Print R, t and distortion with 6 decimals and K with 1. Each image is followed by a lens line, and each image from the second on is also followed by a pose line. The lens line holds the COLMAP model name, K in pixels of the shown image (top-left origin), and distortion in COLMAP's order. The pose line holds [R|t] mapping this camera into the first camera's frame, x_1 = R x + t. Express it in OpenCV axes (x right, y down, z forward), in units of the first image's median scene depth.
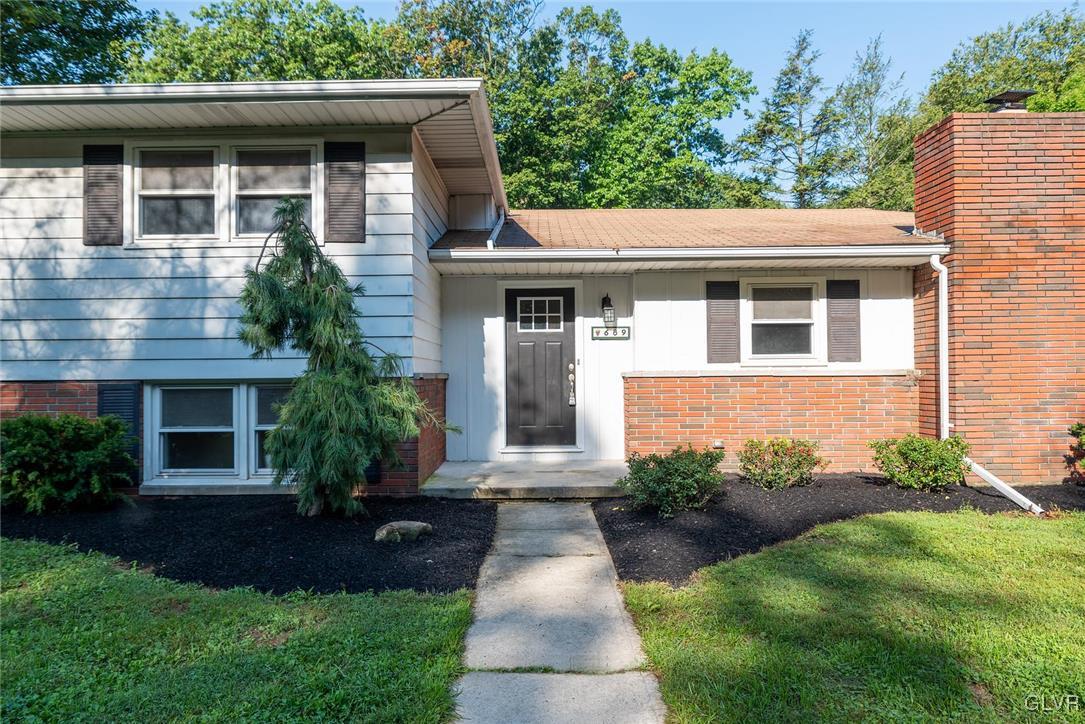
lens RADIAL K [[693.8, 0, 567.0], [0, 693.8, 359.3], [0, 0, 1]] dist [0.010599, 0.002998]
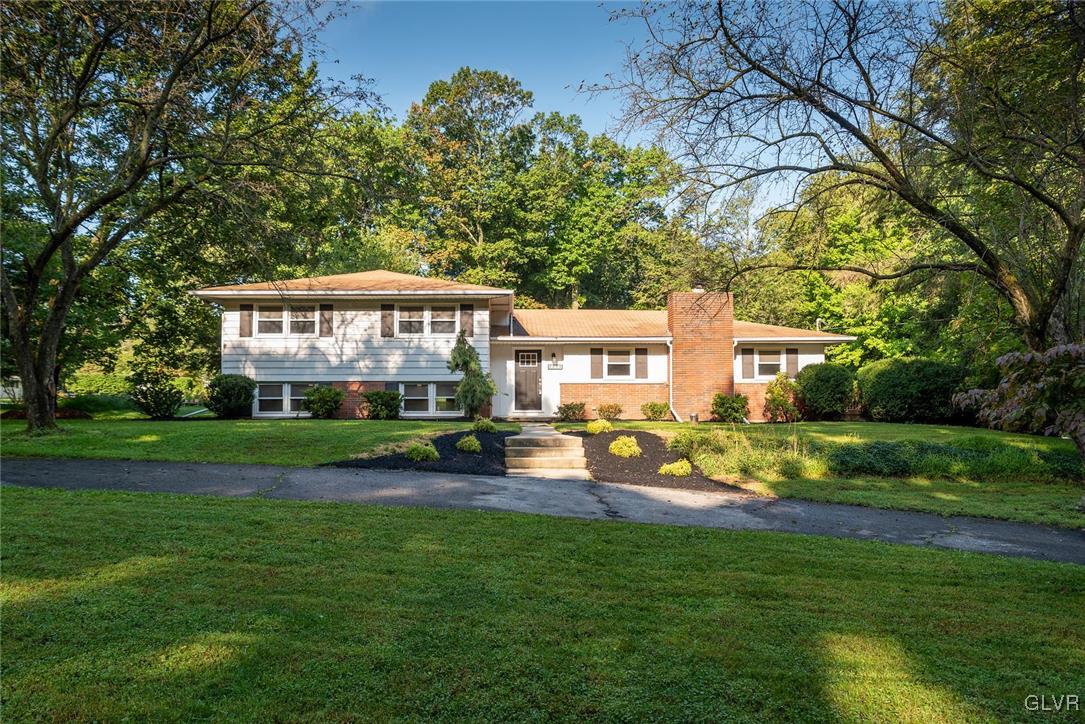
lens RADIAL K [[693.8, 0, 567.0], [0, 693.8, 359.3], [0, 0, 1]] dist [0.010599, 0.002998]
pose [[0.998986, 0.009905, 0.043909, -0.007829], [-0.007850, 0.998877, -0.046729, 0.055269], [-0.044322, 0.046337, 0.997942, -1.616775]]
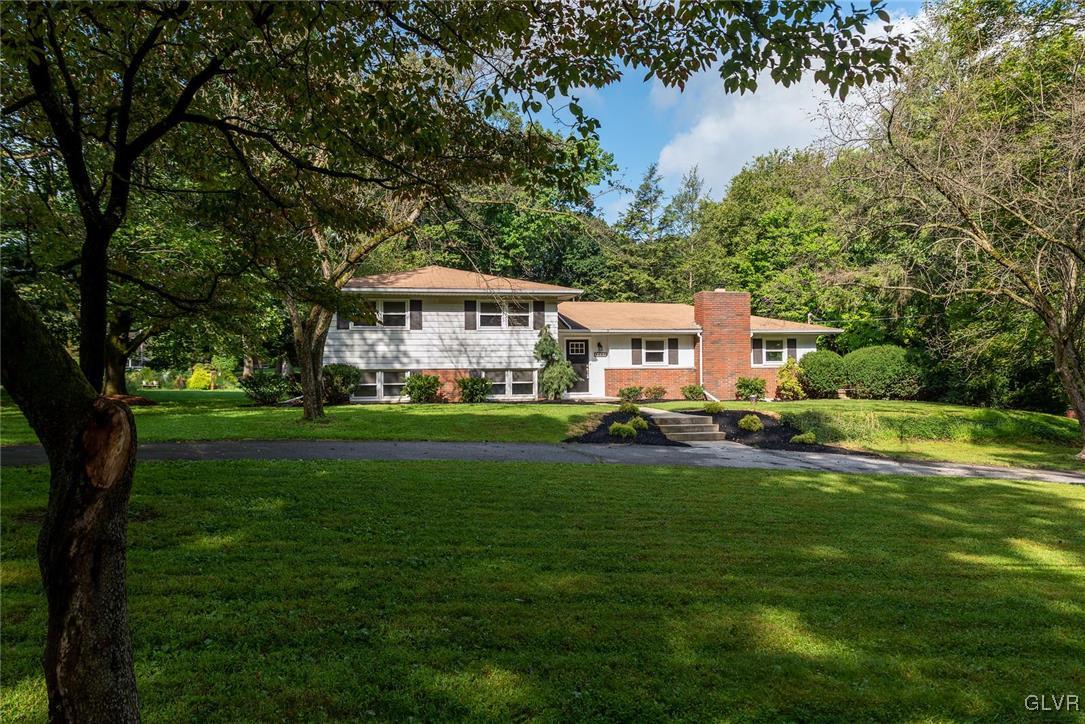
lens RADIAL K [[695.4, 0, 542.5], [0, 695.4, 362.0], [0, 0, 1]] dist [-0.000617, 0.000048]
pose [[0.983350, 0.002937, 0.181700, -0.734332], [-0.001742, 0.999976, -0.006736, 0.015400], [-0.181715, 0.006308, 0.983331, -1.931979]]
